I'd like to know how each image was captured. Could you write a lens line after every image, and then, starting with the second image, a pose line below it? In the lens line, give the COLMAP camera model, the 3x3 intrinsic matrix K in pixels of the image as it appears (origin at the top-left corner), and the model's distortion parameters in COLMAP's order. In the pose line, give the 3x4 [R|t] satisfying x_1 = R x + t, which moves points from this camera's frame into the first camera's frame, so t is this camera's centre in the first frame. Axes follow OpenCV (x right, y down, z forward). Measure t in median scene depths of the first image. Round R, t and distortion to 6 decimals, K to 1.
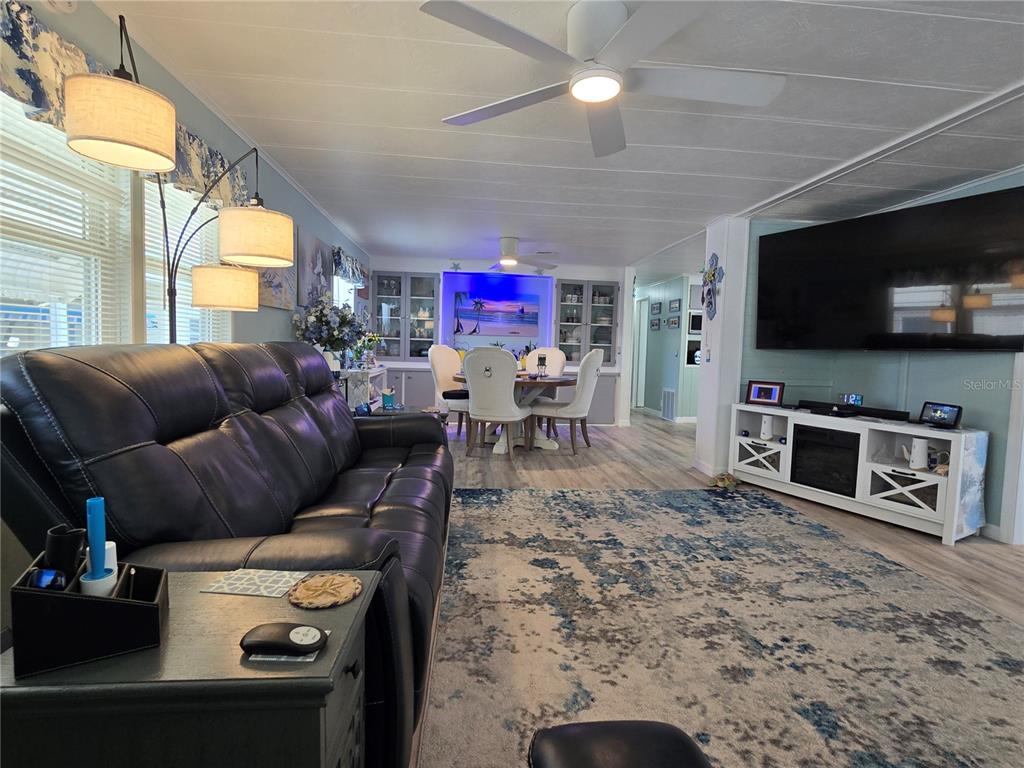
lens RADIAL K [[506.1, 0, 519.3], [0, 506.1, 379.9], [0, 0, 1]] dist [-0.003270, 0.003955]
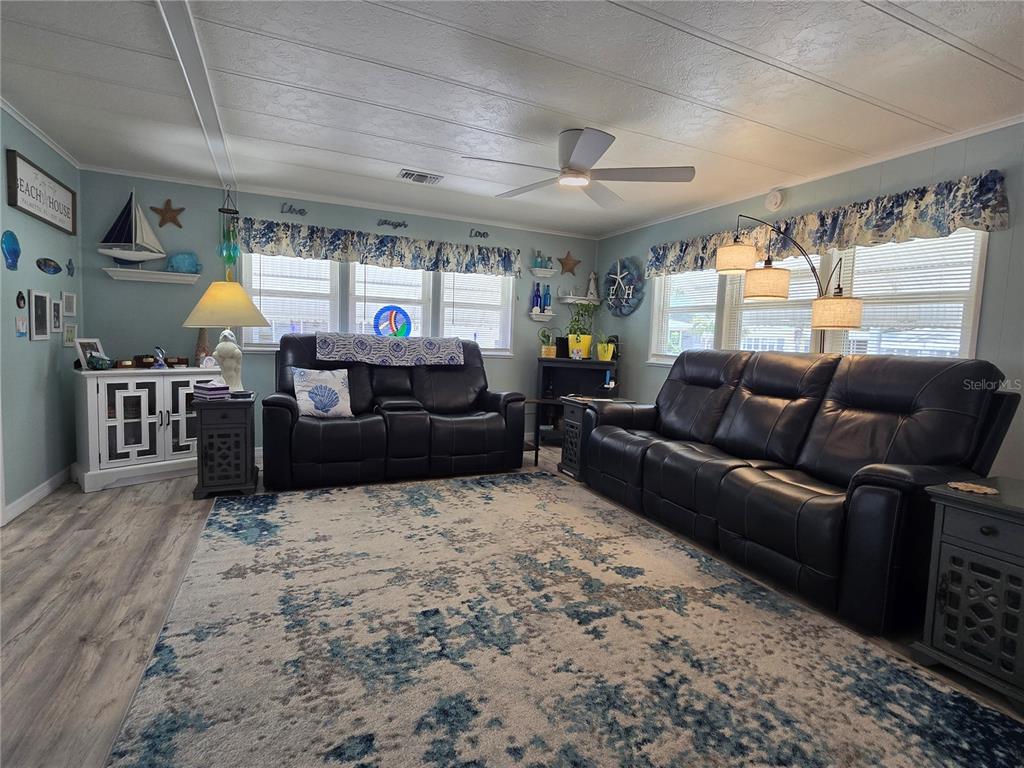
lens RADIAL K [[506.1, 0, 513.0], [0, 506.1, 378.0], [0, 0, 1]] dist [-0.003270, 0.003955]
pose [[-0.946124, -0.042831, -0.320959, 0.451834], [-0.090247, 0.986817, 0.134342, -0.078993], [0.310973, 0.156070, -0.937517, 1.386936]]
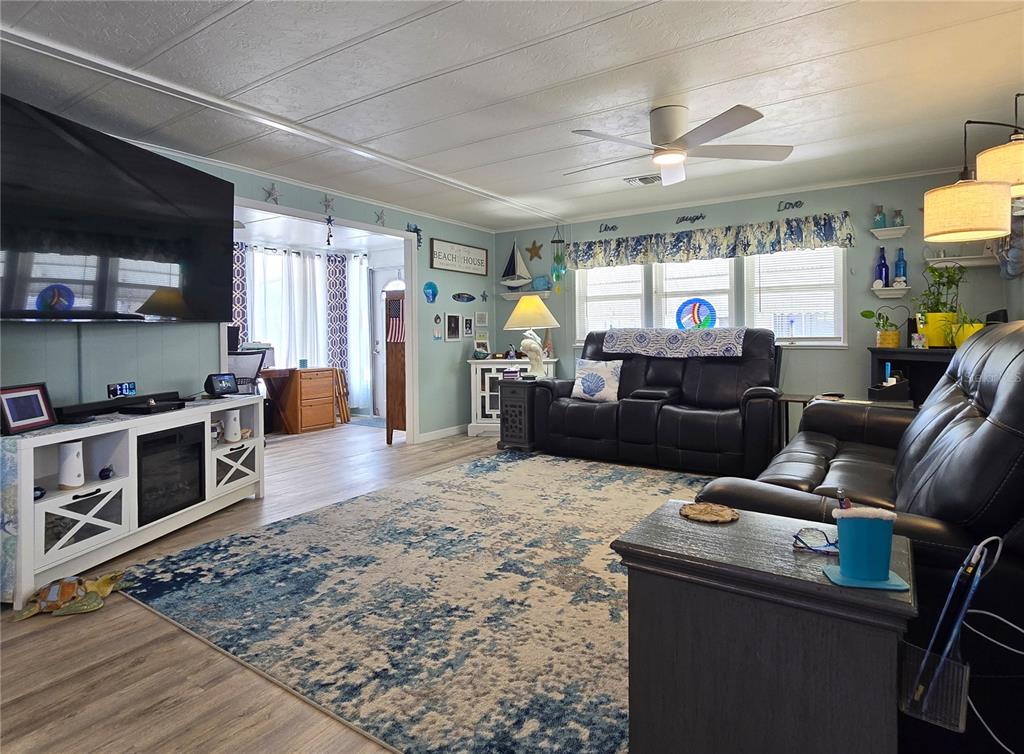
lens RADIAL K [[555.2, 0, 524.3], [0, 555.2, 334.4], [0, 0, 1]] dist [-0.001228, -0.001267]
pose [[-0.770960, -0.023882, 0.636436, -0.331946], [0.033390, 0.996407, 0.077838, -0.095360], [-0.636008, 0.081261, -0.767392, 1.427622]]
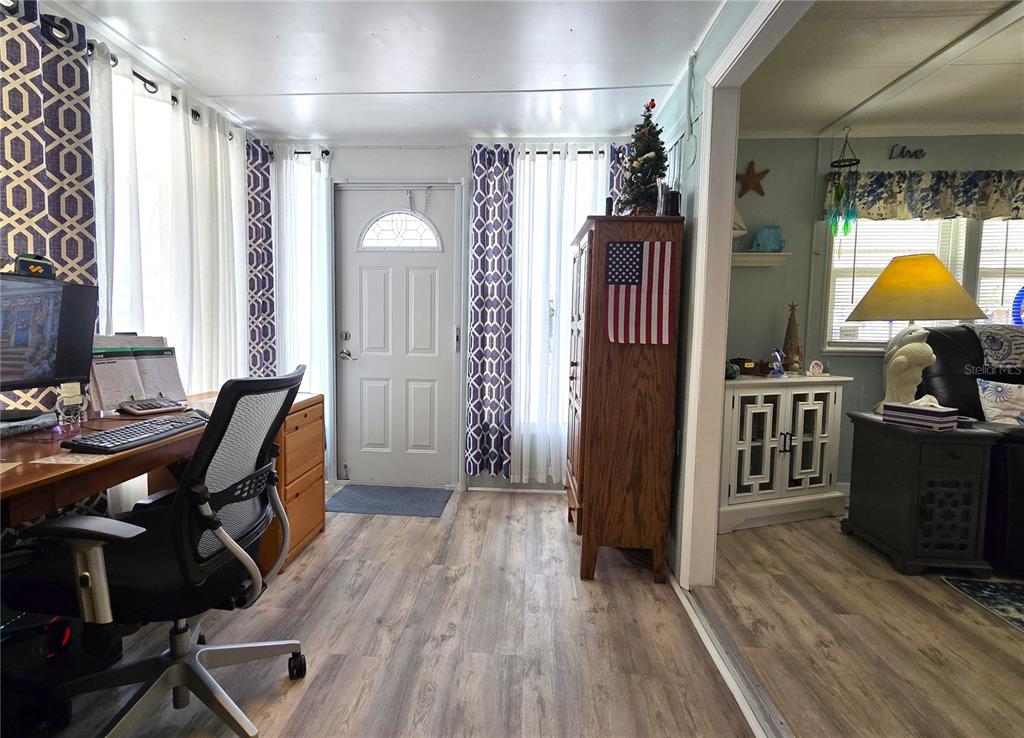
lens RADIAL K [[537.8, 0, 482.0], [0, 537.8, 361.6], [0, 0, 1]] dist [-0.005709, -0.000822]
pose [[-0.977566, -0.062180, 0.201240, 1.141496], [-0.031998, 0.988184, 0.149896, -0.024108], [-0.208183, 0.140094, -0.968005, 1.070328]]
